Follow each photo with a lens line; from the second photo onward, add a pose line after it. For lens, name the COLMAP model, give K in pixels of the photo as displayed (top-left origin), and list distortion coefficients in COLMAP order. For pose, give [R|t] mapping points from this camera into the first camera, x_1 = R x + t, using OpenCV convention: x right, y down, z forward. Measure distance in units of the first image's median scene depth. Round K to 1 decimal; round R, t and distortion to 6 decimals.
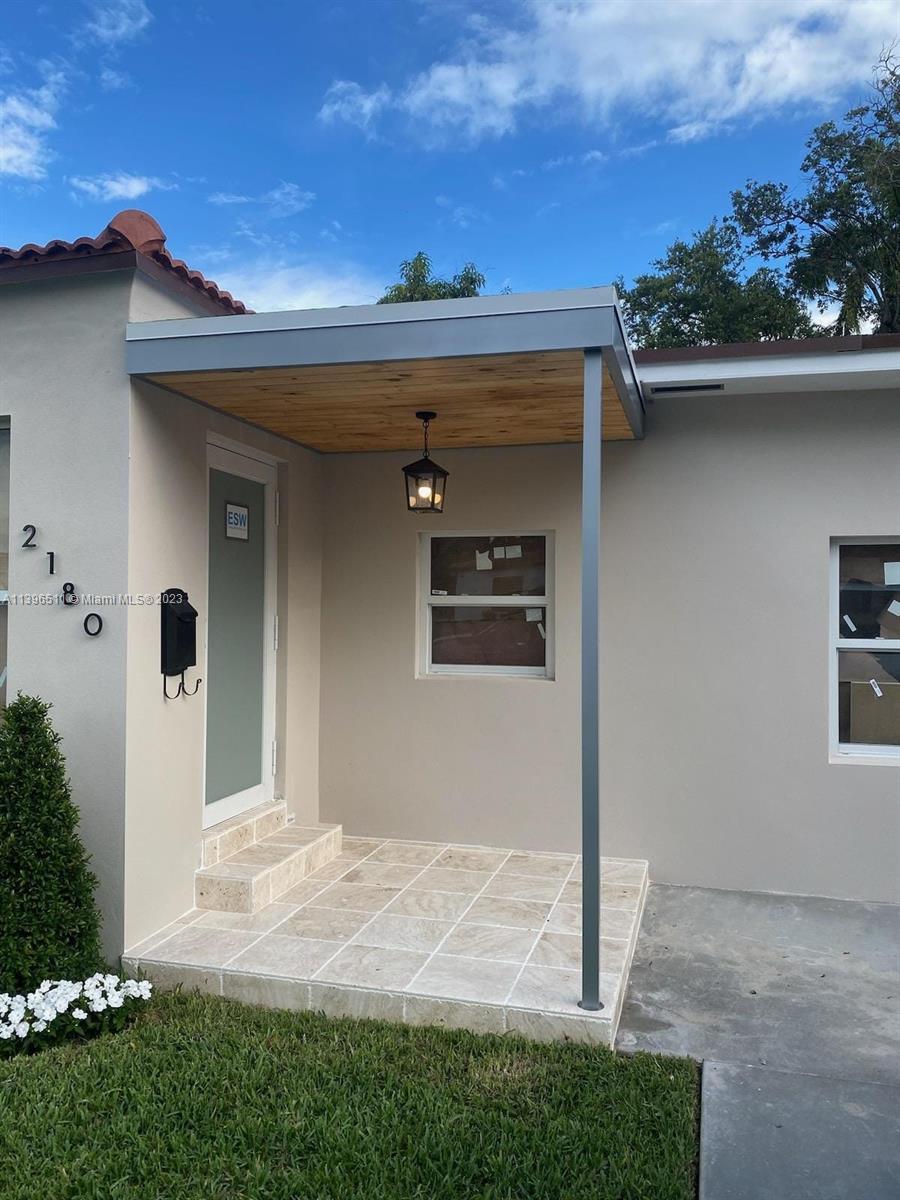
lens RADIAL K [[947.4, 0, 450.0], [0, 947.4, 600.0], [0, 0, 1]] dist [-0.000506, -0.000317]
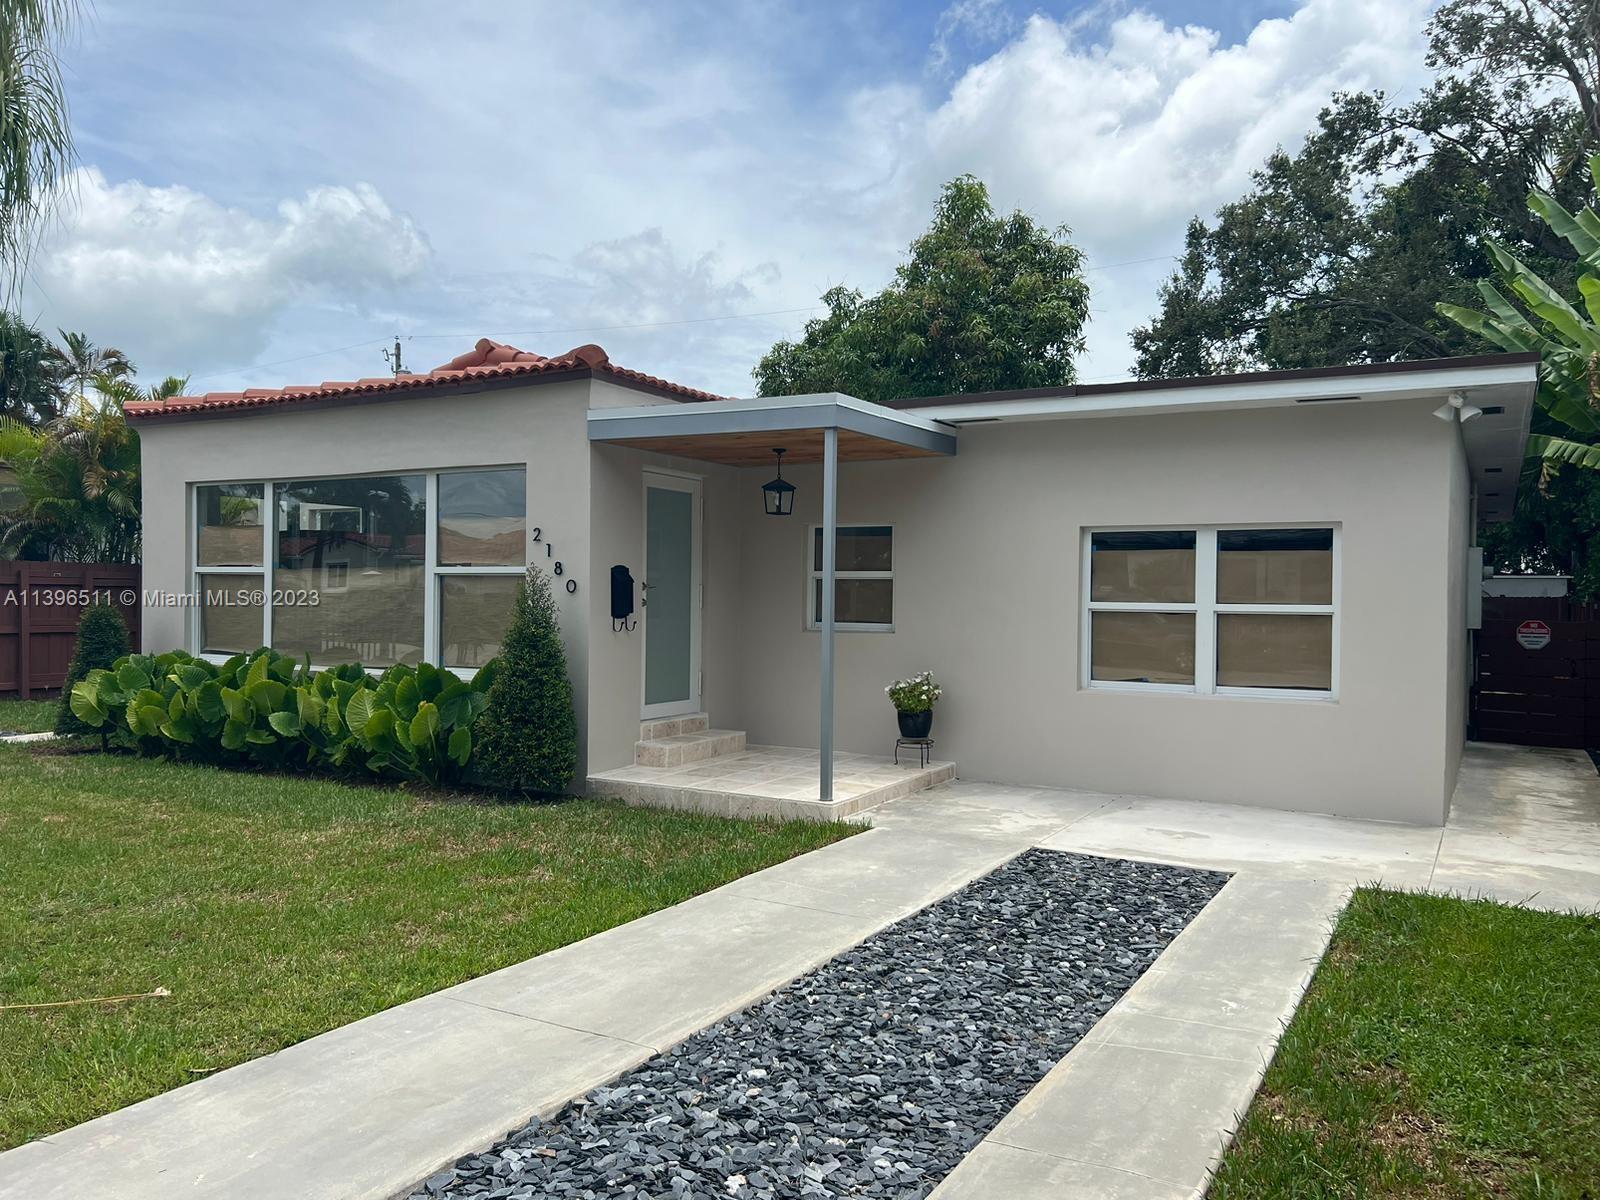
lens RADIAL K [[1219.6, 0, 800.0], [0, 1219.6, 600.0], [0, 0, 1]] dist [0.063543, 0.000763]
pose [[0.969921, 0.000739, -0.243418, 0.435608], [0.001701, 0.999950, 0.009812, 0.023431], [0.243413, -0.009931, 0.969872, -0.806129]]
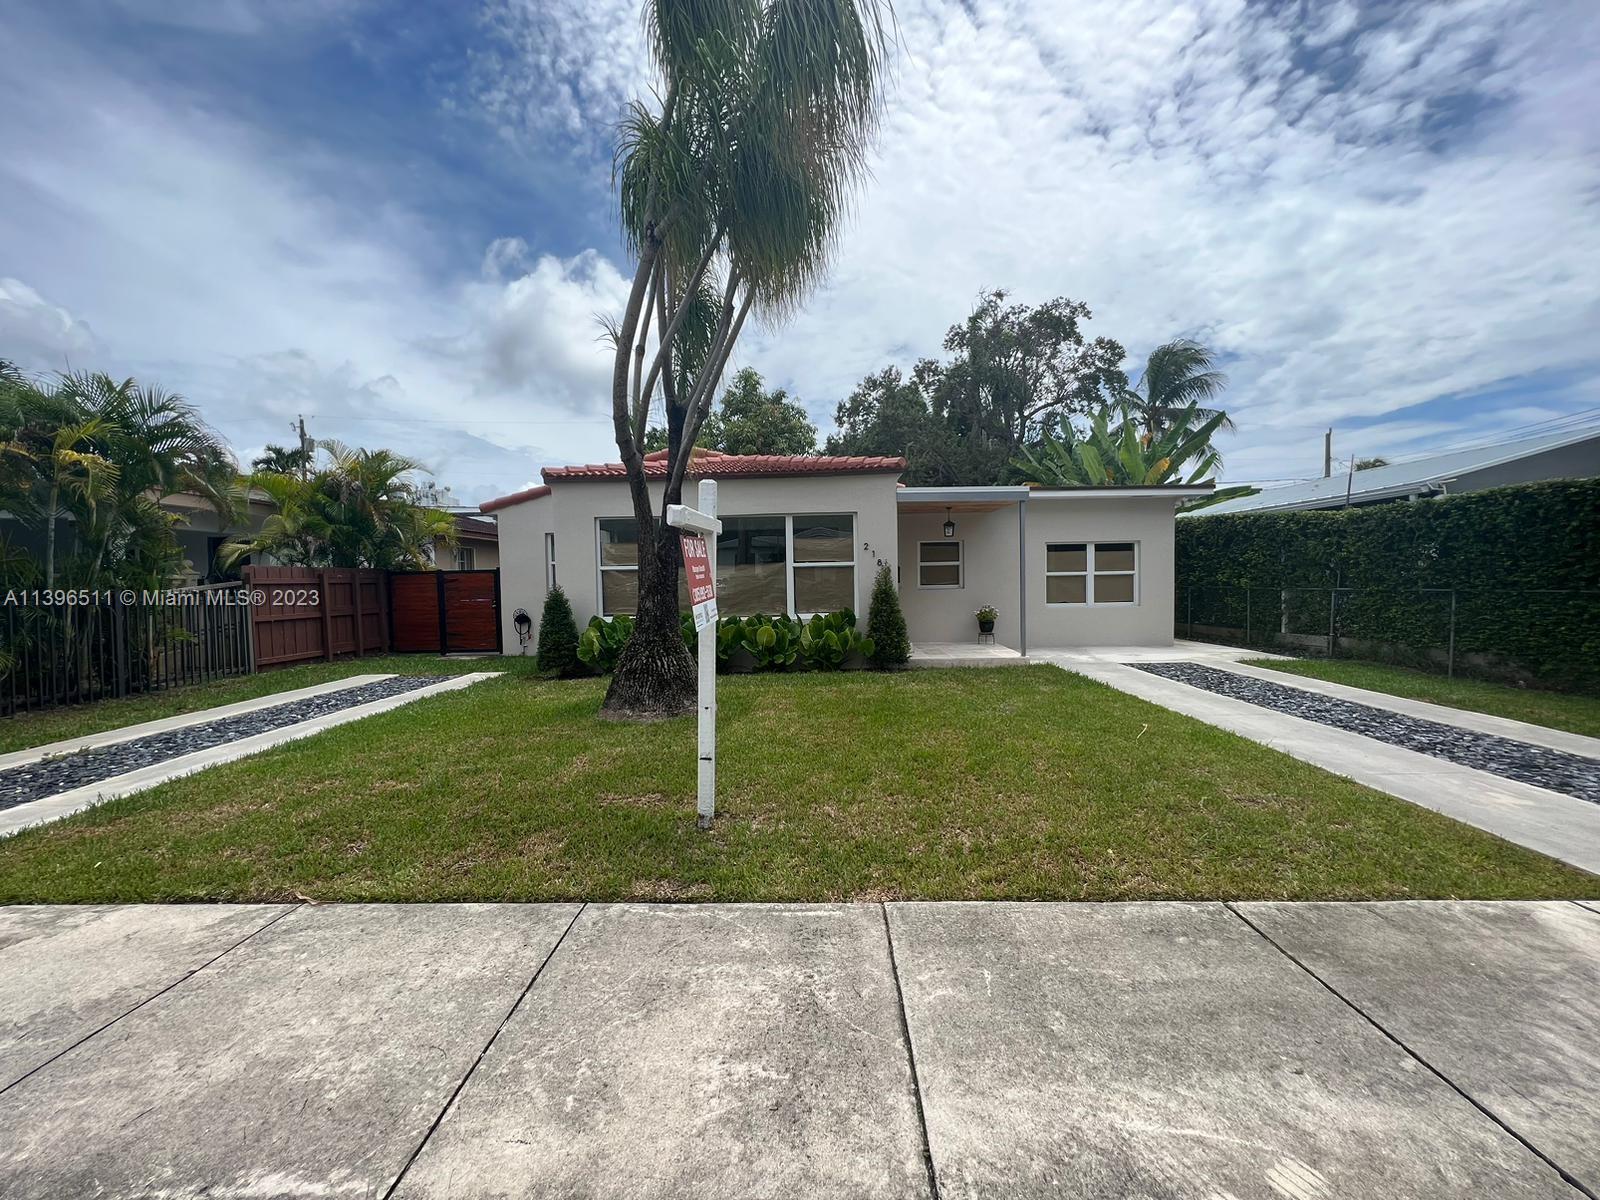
lens RADIAL K [[638.5, 0, 800.0], [0, 638.5, 600.0], [0, 0, 1]] dist [-0.000114, 0.000193]
pose [[0.968655, -0.037891, 0.245502, -1.019525], [0.026327, 0.998391, 0.050219, 0.004517], [-0.247010, -0.042182, 0.968094, -1.002836]]
